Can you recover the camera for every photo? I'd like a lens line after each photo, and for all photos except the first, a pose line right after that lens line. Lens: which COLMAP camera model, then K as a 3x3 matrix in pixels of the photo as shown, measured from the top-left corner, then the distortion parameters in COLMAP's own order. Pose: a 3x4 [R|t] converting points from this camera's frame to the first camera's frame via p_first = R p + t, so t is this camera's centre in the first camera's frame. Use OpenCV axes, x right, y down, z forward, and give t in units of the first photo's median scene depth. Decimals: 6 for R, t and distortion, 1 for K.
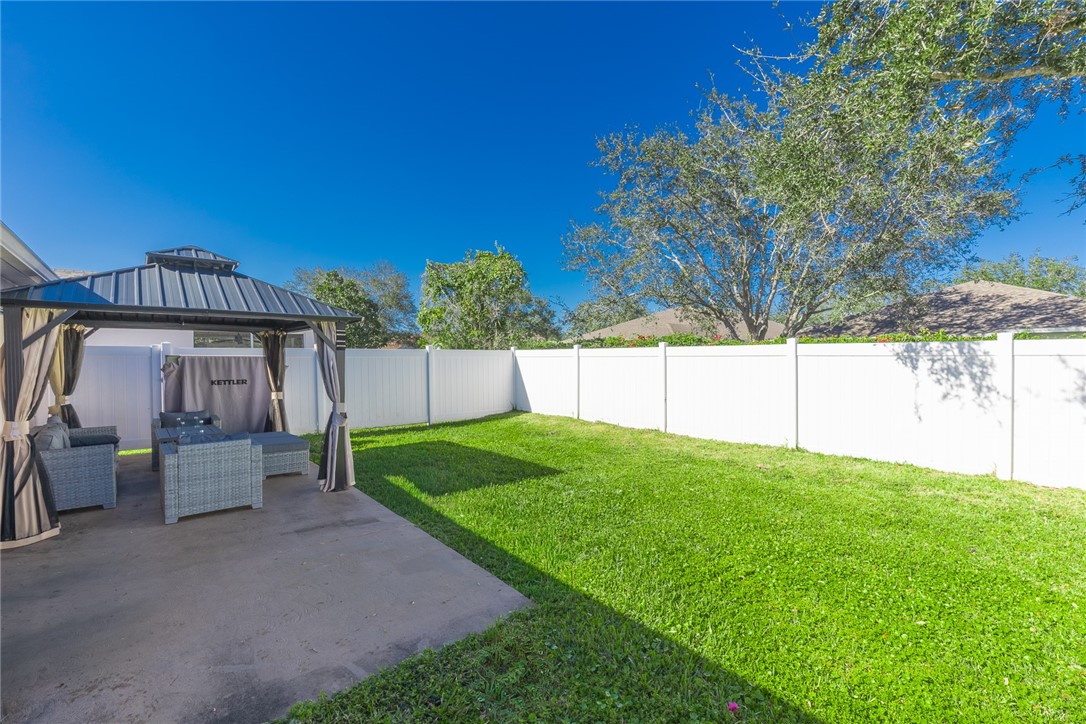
lens RADIAL K [[486.5, 0, 543.0], [0, 486.5, 362.0], [0, 0, 1]] dist [0.001379, -0.000186]
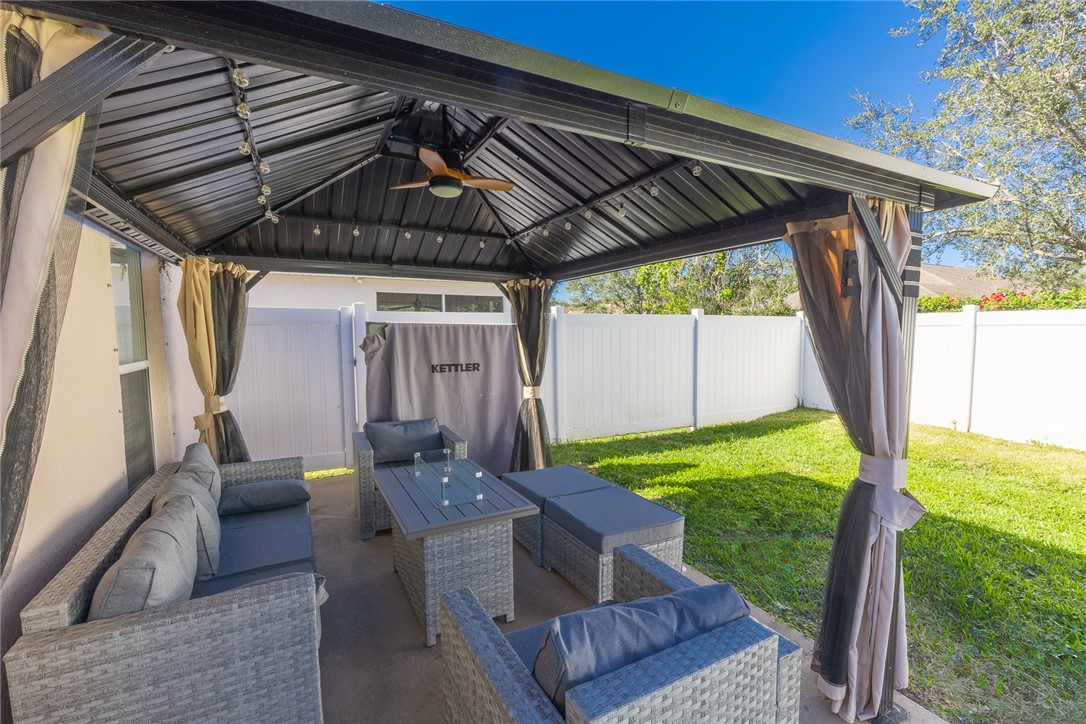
lens RADIAL K [[486.5, 0, 543.0], [0, 486.5, 362.0], [0, 0, 1]] dist [0.001379, -0.000186]
pose [[0.975839, 0.015870, -0.217914, -0.415796], [-0.002898, 0.998211, 0.059721, -0.001516], [0.218472, -0.057647, 0.974139, 0.448805]]
